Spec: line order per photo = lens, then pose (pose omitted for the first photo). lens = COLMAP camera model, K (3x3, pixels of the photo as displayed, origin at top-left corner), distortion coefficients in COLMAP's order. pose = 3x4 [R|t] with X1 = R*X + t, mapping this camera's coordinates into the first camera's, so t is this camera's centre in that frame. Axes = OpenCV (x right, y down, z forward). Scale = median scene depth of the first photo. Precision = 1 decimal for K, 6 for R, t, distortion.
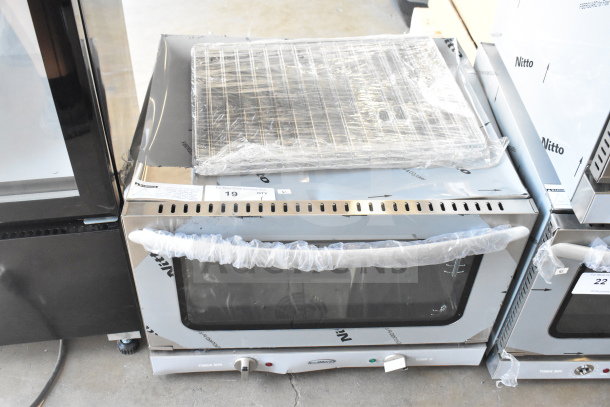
lens RADIAL K [[644.8, 0, 308.8], [0, 644.8, 203.8], [0, 0, 1]] dist [-0.063417, 0.000000]
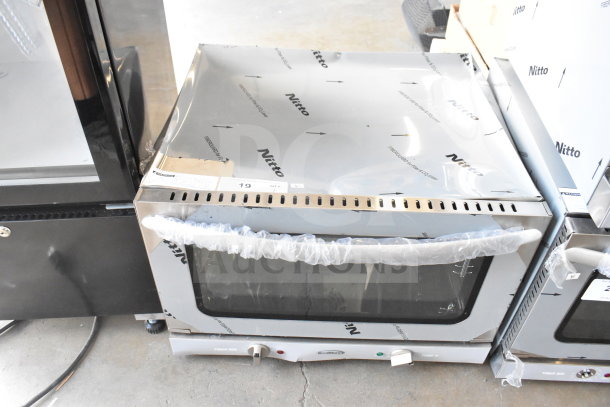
lens RADIAL K [[509.2, 0, 305.6], [0, 509.2, 203.2], [0, 0, 1]] dist [-0.095348, 0.013658]
pose [[0.996184, 0.038799, -0.078177, 0.034839], [-0.040300, 0.999031, -0.017714, 0.019861], [0.077414, 0.020796, 0.996782, 0.178161]]
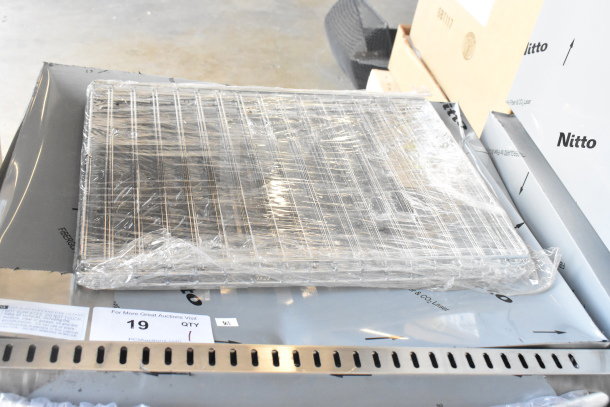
lens RADIAL K [[685.9, 0, 303.3], [0, 685.9, 199.9], [0, 0, 1]] dist [-0.057662, 0.000000]
pose [[0.988631, 0.062127, 0.136926, -0.055551], [-0.044972, 0.991138, -0.124994, -0.049913], [-0.143478, 0.117415, 0.982664, 0.311540]]
